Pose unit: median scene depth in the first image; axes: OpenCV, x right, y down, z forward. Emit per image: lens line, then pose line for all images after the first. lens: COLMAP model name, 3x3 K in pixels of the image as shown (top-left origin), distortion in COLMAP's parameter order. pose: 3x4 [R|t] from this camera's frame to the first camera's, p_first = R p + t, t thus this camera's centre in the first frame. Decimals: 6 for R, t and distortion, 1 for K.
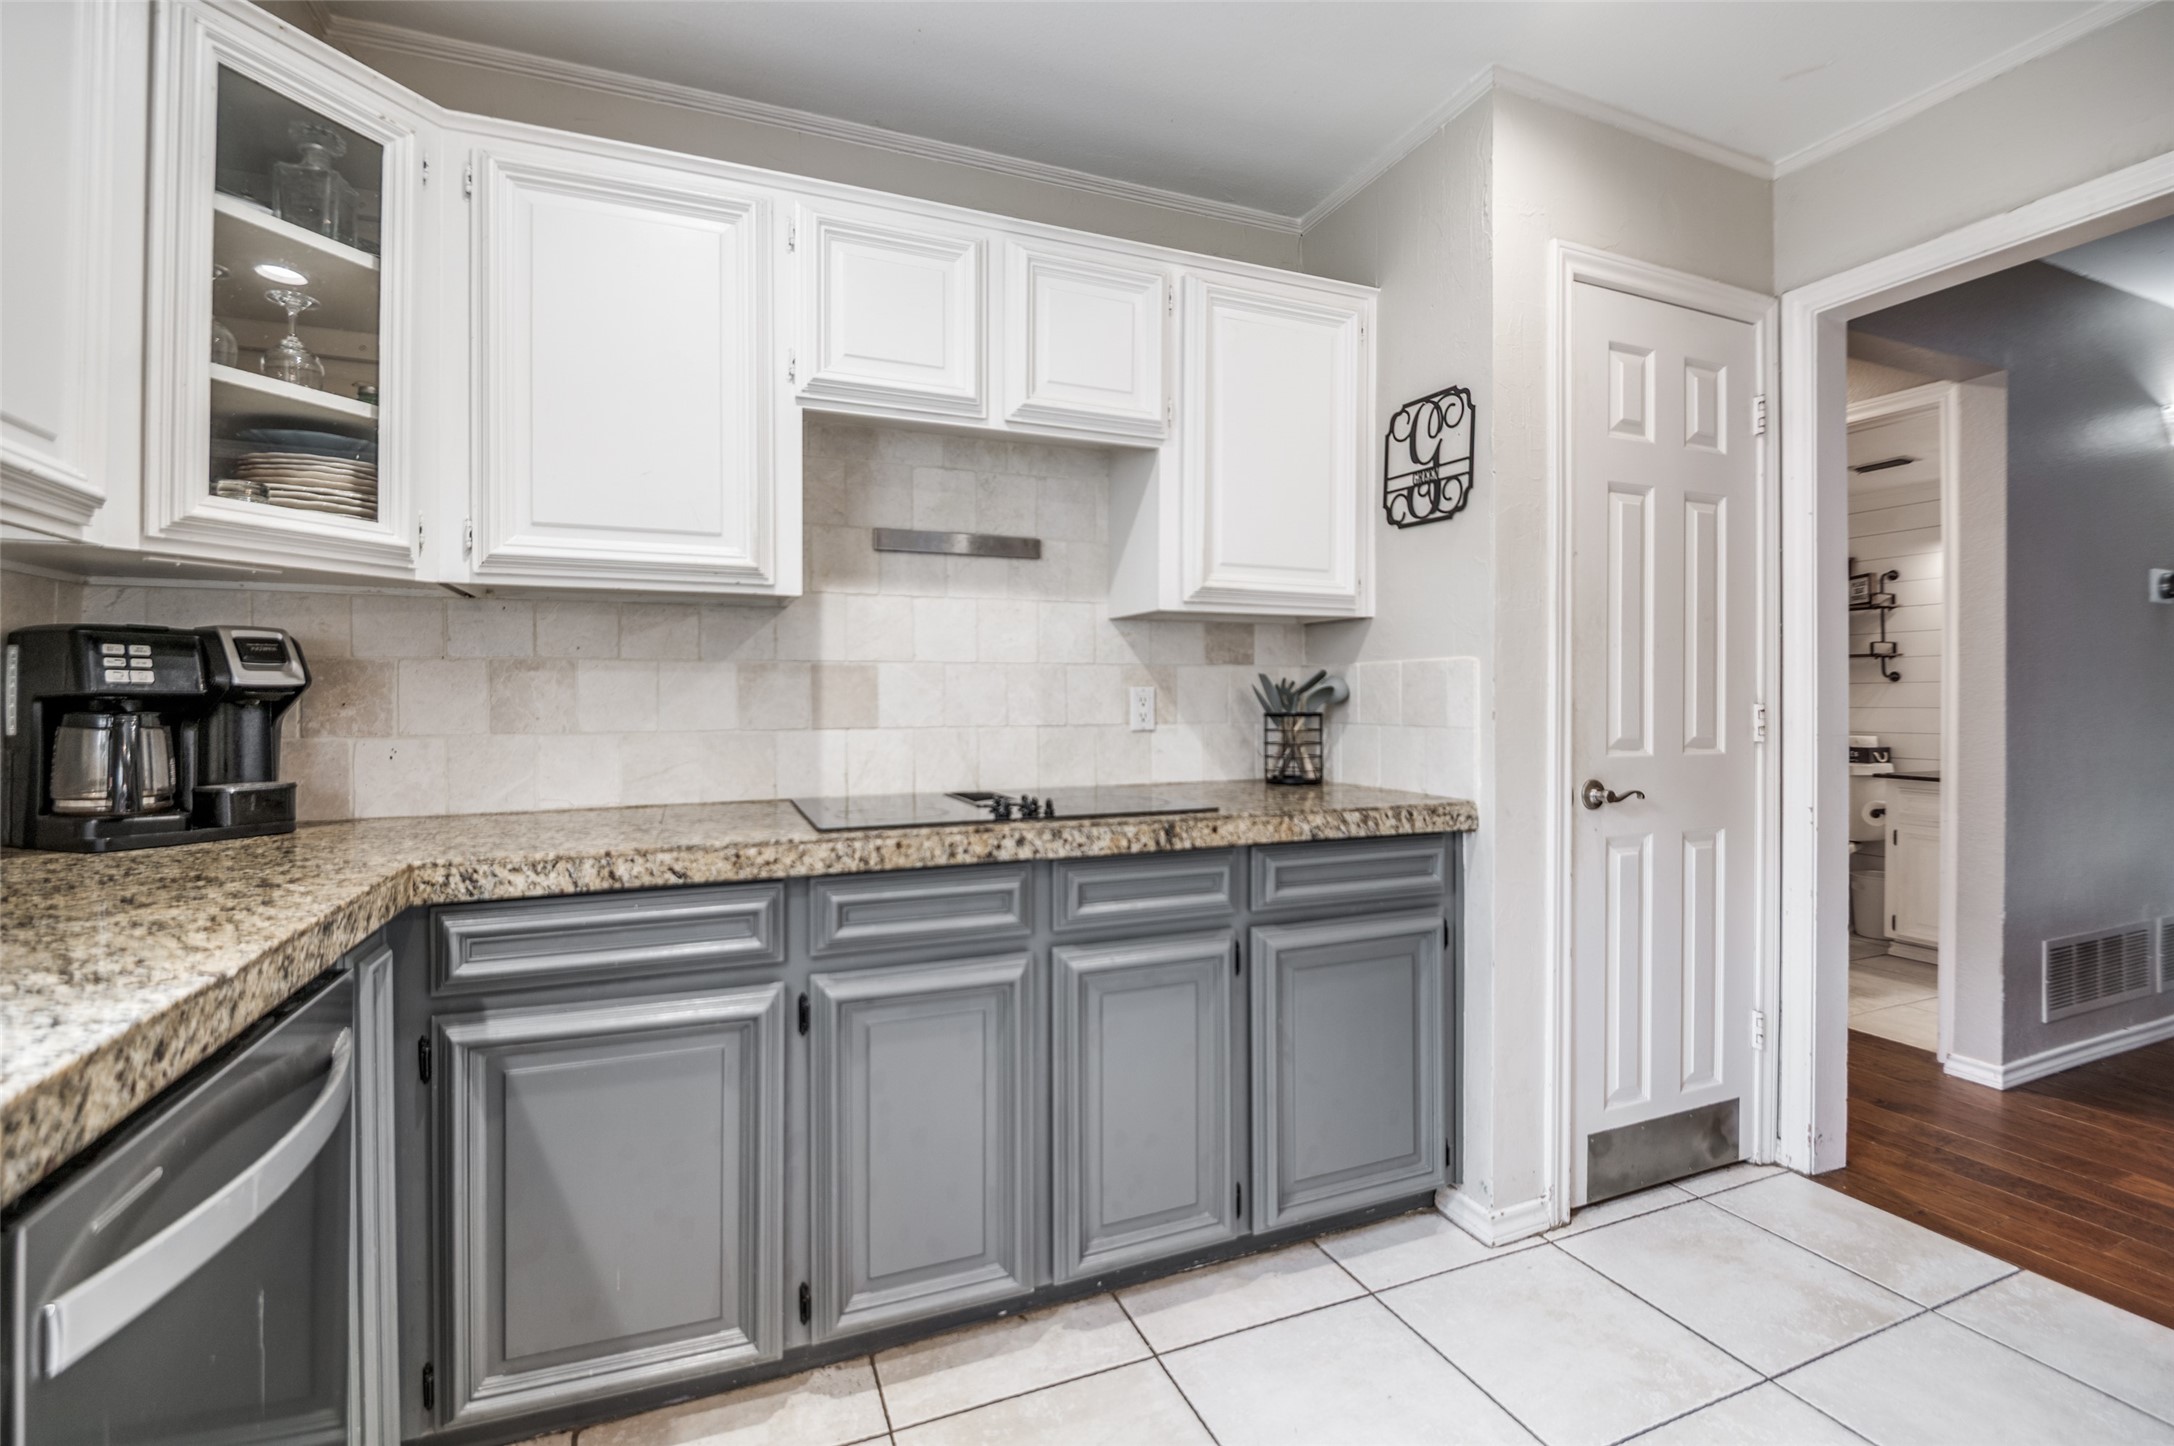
lens RADIAL K [[968.9, 0, 1088.3], [0, 968.9, 710.6], [0, 0, 1]] dist [0.002396, -0.009191]
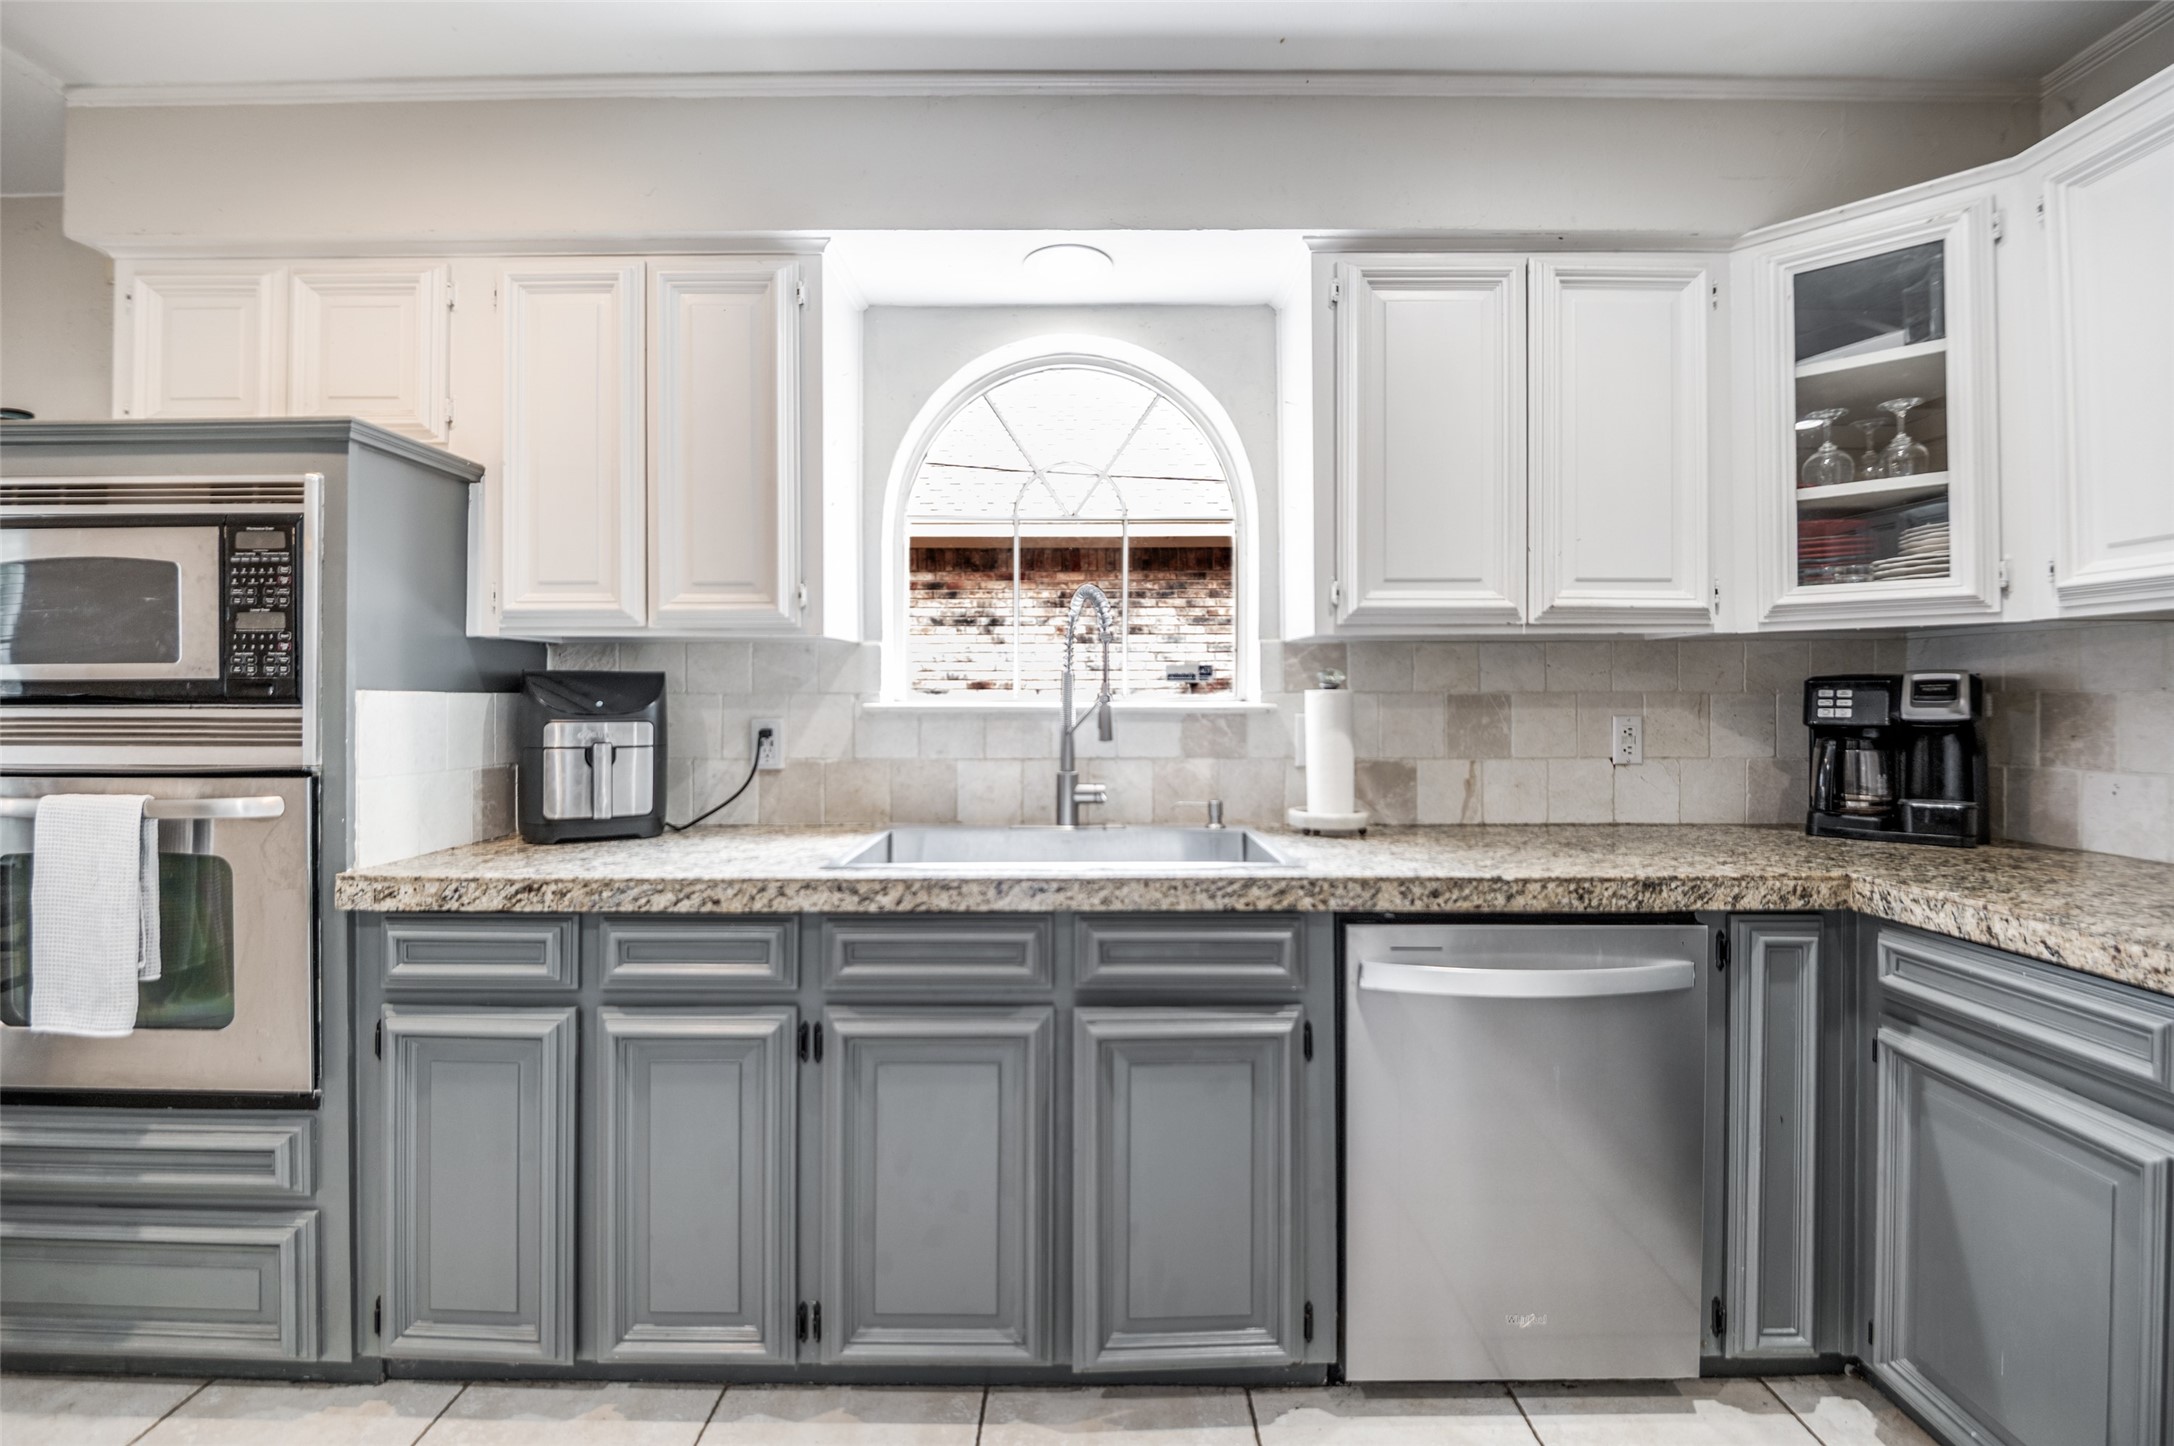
lens RADIAL K [[968.9, 0, 1088.3], [0, 968.9, 710.6], [0, 0, 1]] dist [0.002396, -0.009191]
pose [[-0.384034, 0.013407, -0.923222, 0.680175], [-0.006978, 0.999824, 0.017422, -0.052960], [0.923293, 0.013133, -0.383873, 0.517694]]
